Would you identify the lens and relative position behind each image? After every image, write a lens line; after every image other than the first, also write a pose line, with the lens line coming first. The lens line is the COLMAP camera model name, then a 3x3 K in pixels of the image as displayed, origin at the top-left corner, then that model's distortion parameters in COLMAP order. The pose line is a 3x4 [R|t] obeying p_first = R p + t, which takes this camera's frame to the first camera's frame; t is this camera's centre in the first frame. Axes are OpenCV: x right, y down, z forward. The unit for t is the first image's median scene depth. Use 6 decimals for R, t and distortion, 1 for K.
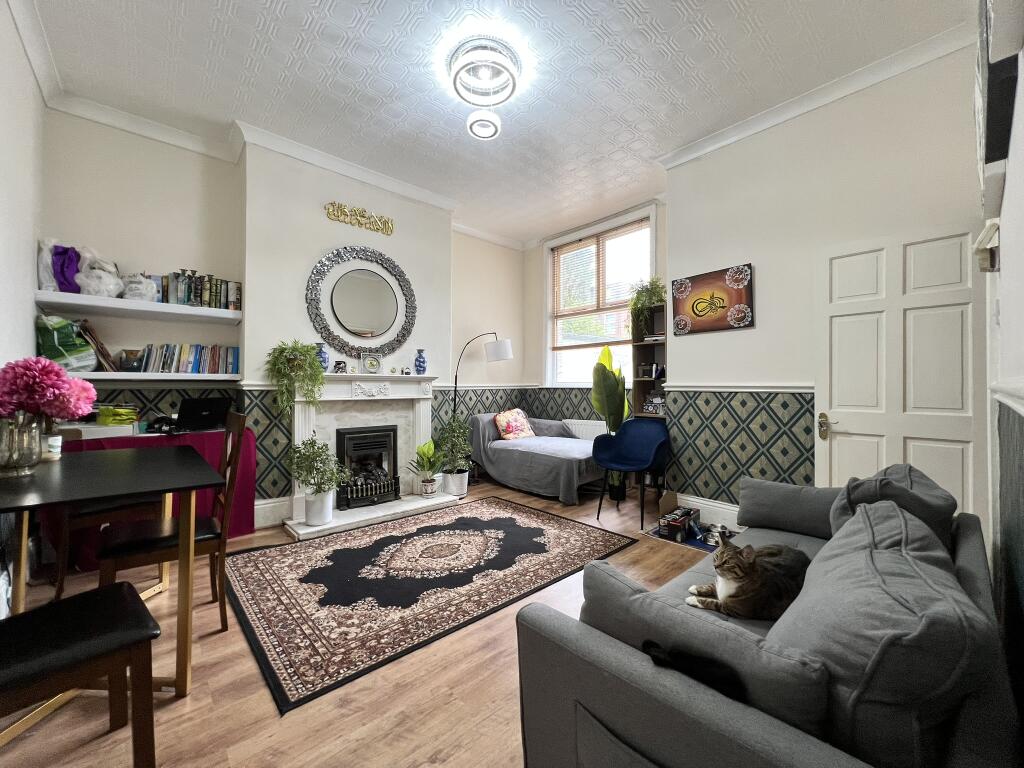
lens RADIAL K [[411.4, 0, 510.1], [0, 411.4, 382.8], [0, 0, 1]] dist [-0.000014, -0.000118]
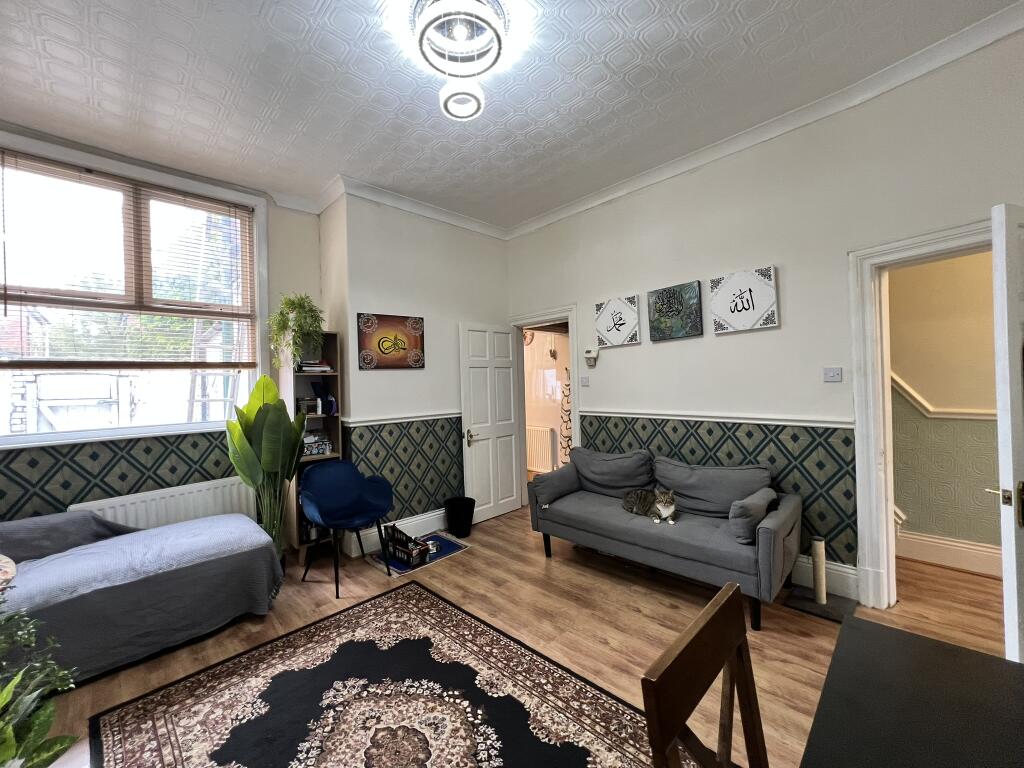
lens RADIAL K [[411.4, 0, 511.8], [0, 411.4, 383.7], [0, 0, 1]] dist [-0.000014, -0.000118]
pose [[-0.049546, -0.004591, 0.998761, -0.651599], [0.024544, 0.999682, 0.005813, -0.085872], [-0.998470, 0.024801, -0.049417, 0.761149]]
